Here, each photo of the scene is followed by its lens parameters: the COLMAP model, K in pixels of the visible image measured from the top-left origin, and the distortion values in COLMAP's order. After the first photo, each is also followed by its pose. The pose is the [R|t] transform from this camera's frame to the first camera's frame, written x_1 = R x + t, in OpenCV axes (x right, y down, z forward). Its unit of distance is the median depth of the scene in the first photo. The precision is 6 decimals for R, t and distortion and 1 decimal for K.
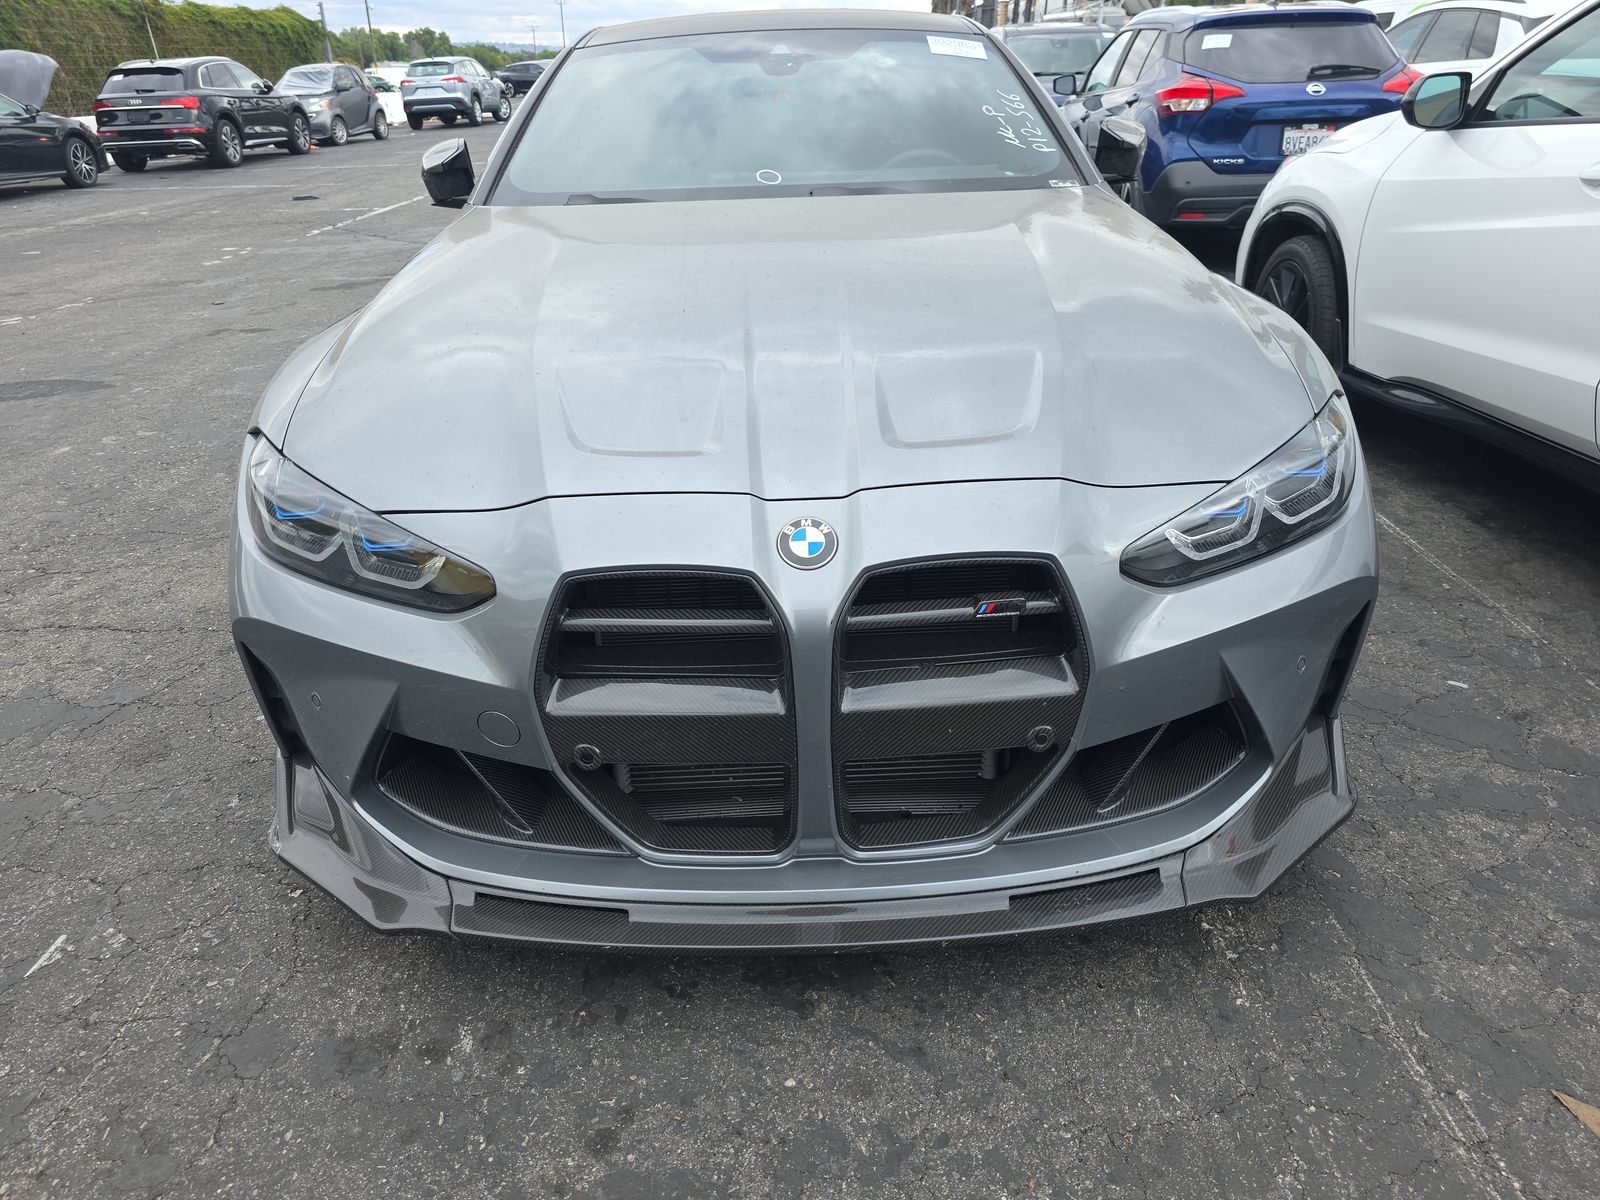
lens RADIAL K [[1101.4, 0, 811.1], [0, 1101.4, 592.0], [0, 0, 1]] dist [0.044247, -0.037344]
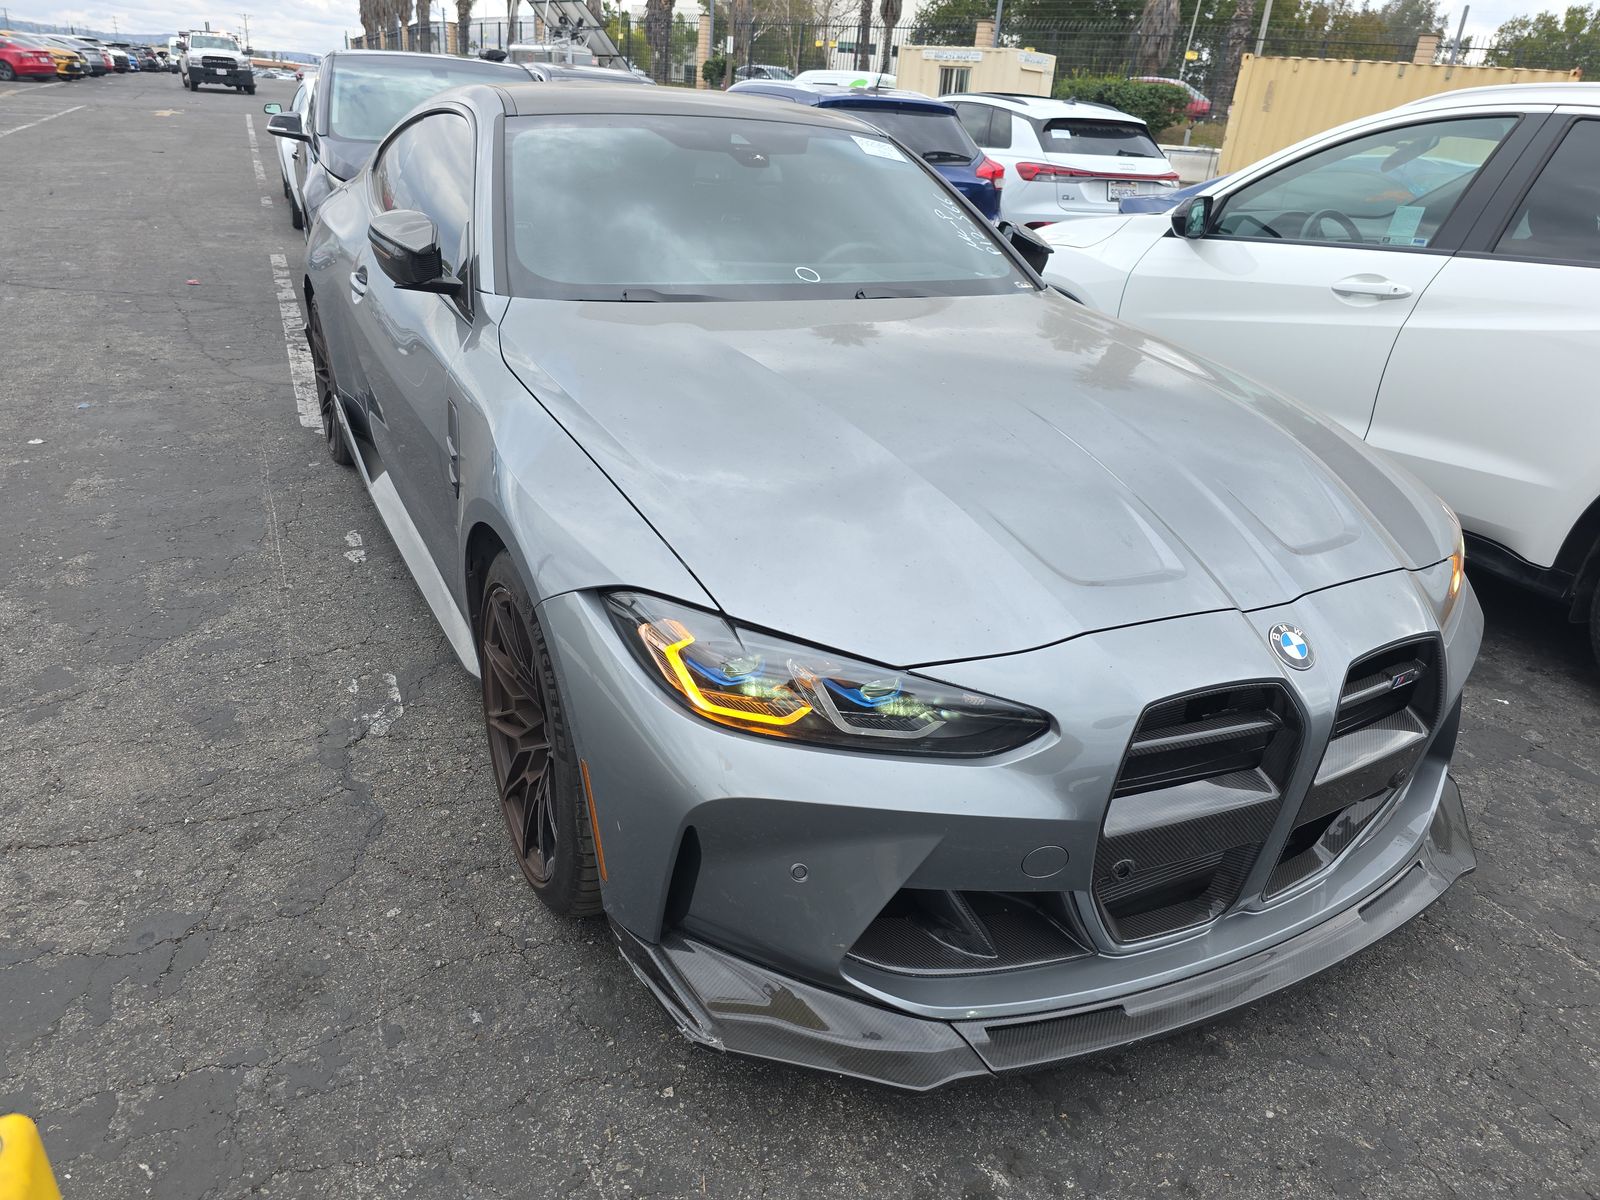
lens RADIAL K [[1101.4, 0, 809.4], [0, 1101.4, 604.8], [0, 0, 1]] dist [0.044247, -0.037344]
pose [[0.888201, -0.110628, 0.445939, -0.857144], [0.115001, 0.993214, 0.017343, -0.147009], [-0.444831, 0.035879, 0.894896, 0.158325]]
